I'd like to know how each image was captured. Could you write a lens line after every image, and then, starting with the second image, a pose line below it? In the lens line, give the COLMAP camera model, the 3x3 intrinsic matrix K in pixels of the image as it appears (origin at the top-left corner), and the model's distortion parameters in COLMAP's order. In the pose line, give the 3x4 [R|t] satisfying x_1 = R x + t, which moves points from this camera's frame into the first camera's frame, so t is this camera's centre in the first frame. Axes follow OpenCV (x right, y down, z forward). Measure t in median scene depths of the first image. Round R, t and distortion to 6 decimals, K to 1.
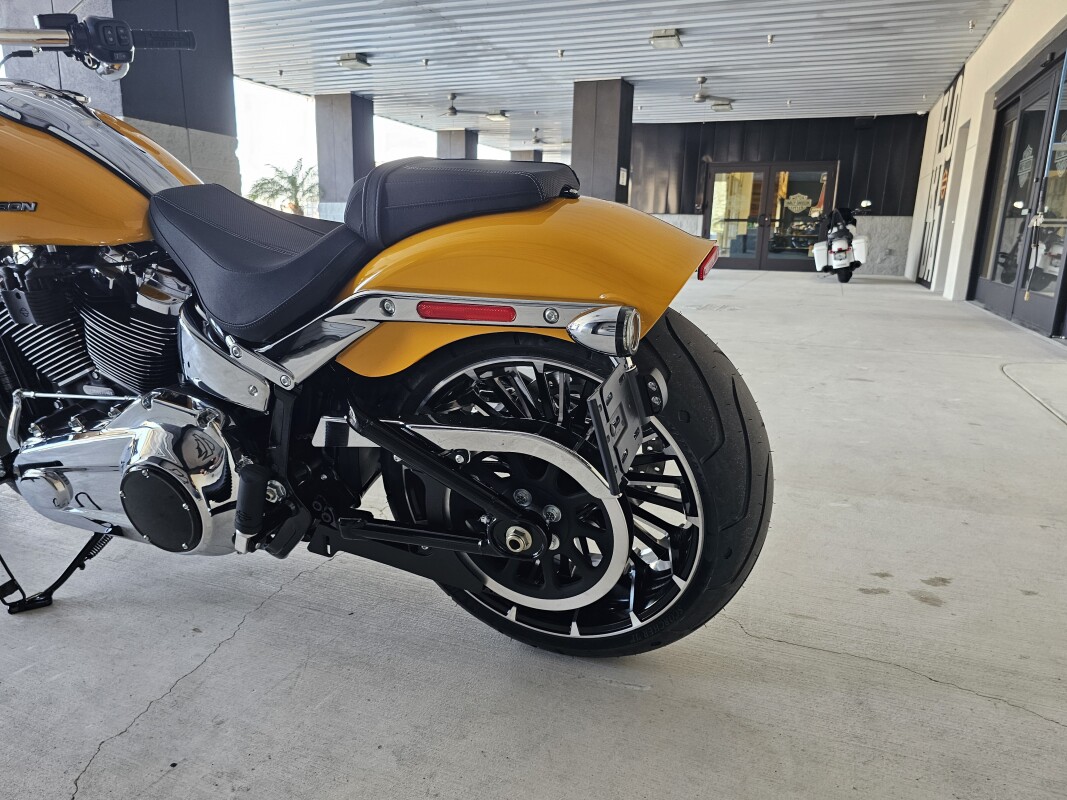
lens RADIAL K [[718.1, 0, 533.5], [0, 718.1, 400.0], [0, 0, 1]] dist [0.038547, -0.034480]
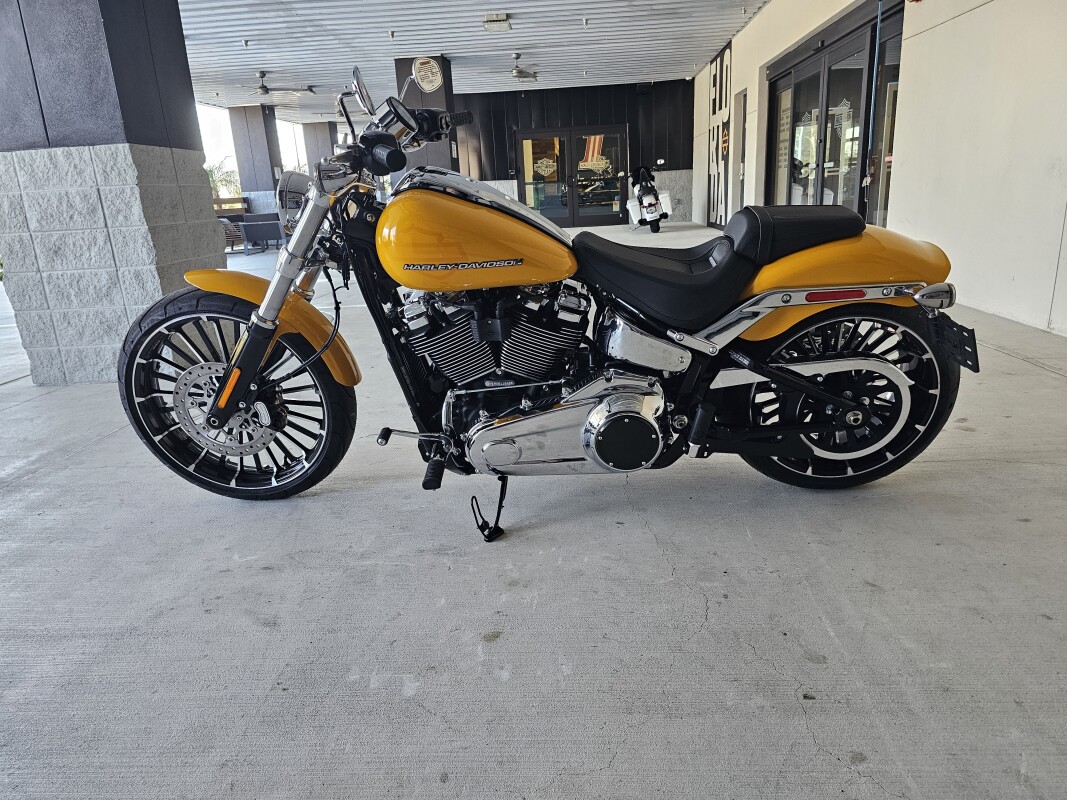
lens RADIAL K [[706.8, 0, 549.4], [0, 706.8, 388.1], [0, 0, 1]] dist [0.067449, -0.083461]
pose [[0.945557, -0.153155, 0.287170, -0.103900], [0.142423, 0.988103, 0.058028, -0.007743], [-0.292641, -0.013969, 0.956120, -0.040735]]
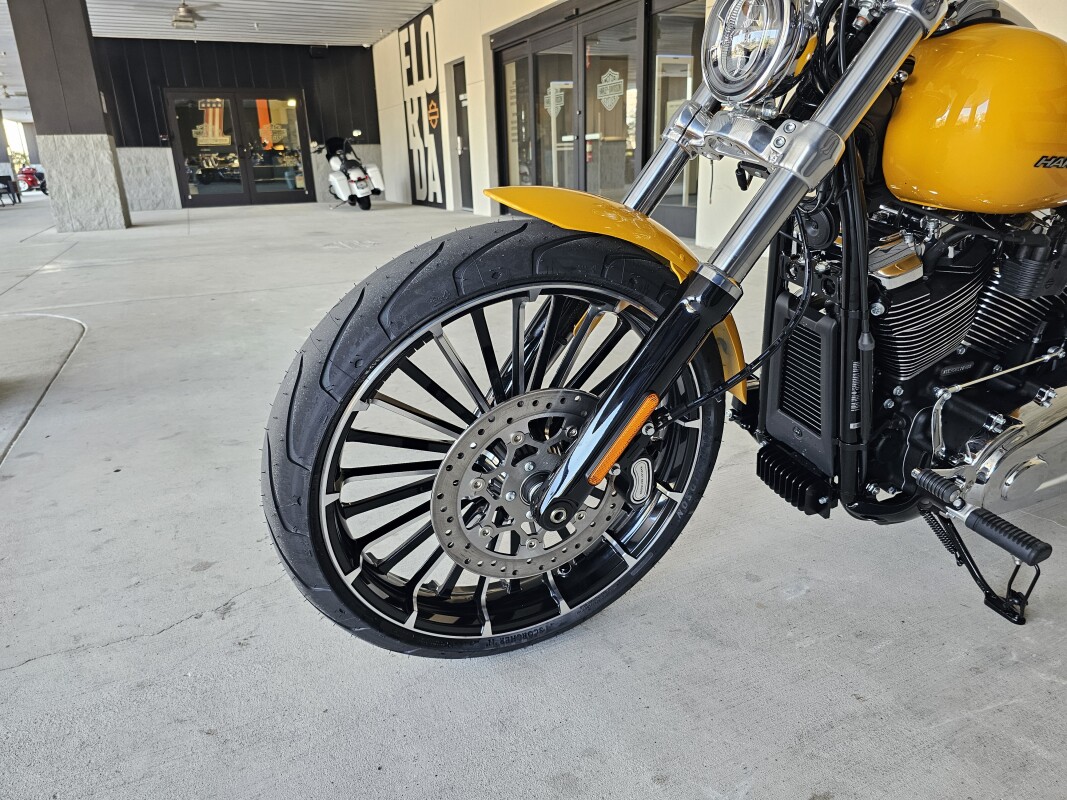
lens RADIAL K [[706.8, 0, 549.4], [0, 706.8, 388.1], [0, 0, 1]] dist [0.067449, -0.083461]
pose [[0.686949, -0.260530, 0.678399, -0.177674], [0.206352, 0.965032, 0.161655, -0.026772], [-0.696793, 0.028941, 0.716688, 0.082400]]
